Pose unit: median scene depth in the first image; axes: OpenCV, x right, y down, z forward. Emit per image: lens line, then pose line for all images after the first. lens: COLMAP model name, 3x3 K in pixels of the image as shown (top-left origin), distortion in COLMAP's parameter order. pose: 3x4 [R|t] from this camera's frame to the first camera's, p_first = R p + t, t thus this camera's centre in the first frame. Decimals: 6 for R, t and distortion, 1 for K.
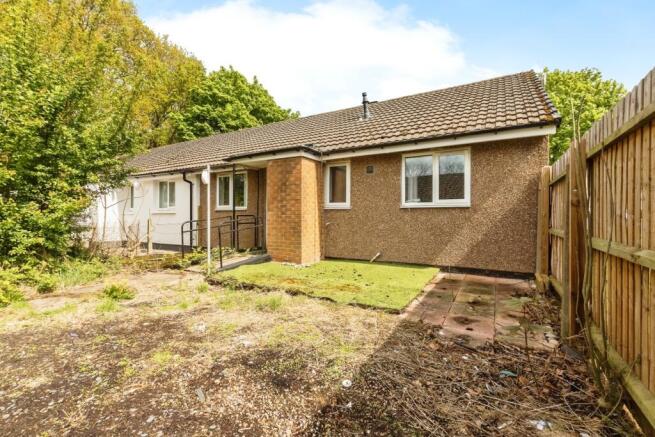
lens RADIAL K [[302.0, 0, 328.2], [0, 302.0, 217.4], [0, 0, 1]] dist [0.002832, -0.002116]
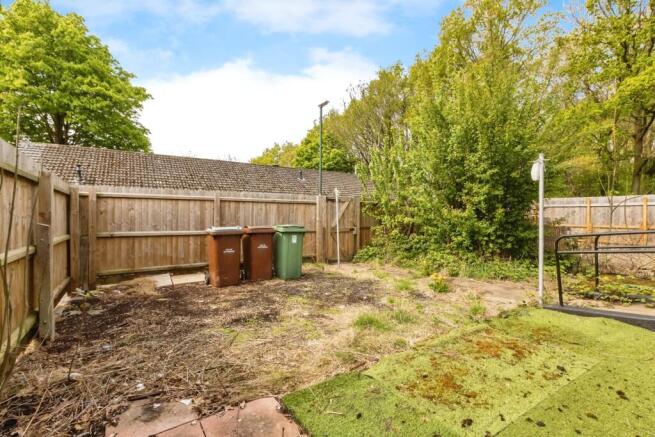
lens RADIAL K [[302.0, 0, 327.6], [0, 302.0, 216.7], [0, 0, 1]] dist [0.002832, -0.002116]
pose [[-0.433954, 0.001258, -0.900934, 0.932915], [-0.003278, 0.999990, 0.002975, -0.054247], [0.900929, 0.004244, -0.433946, 1.725088]]
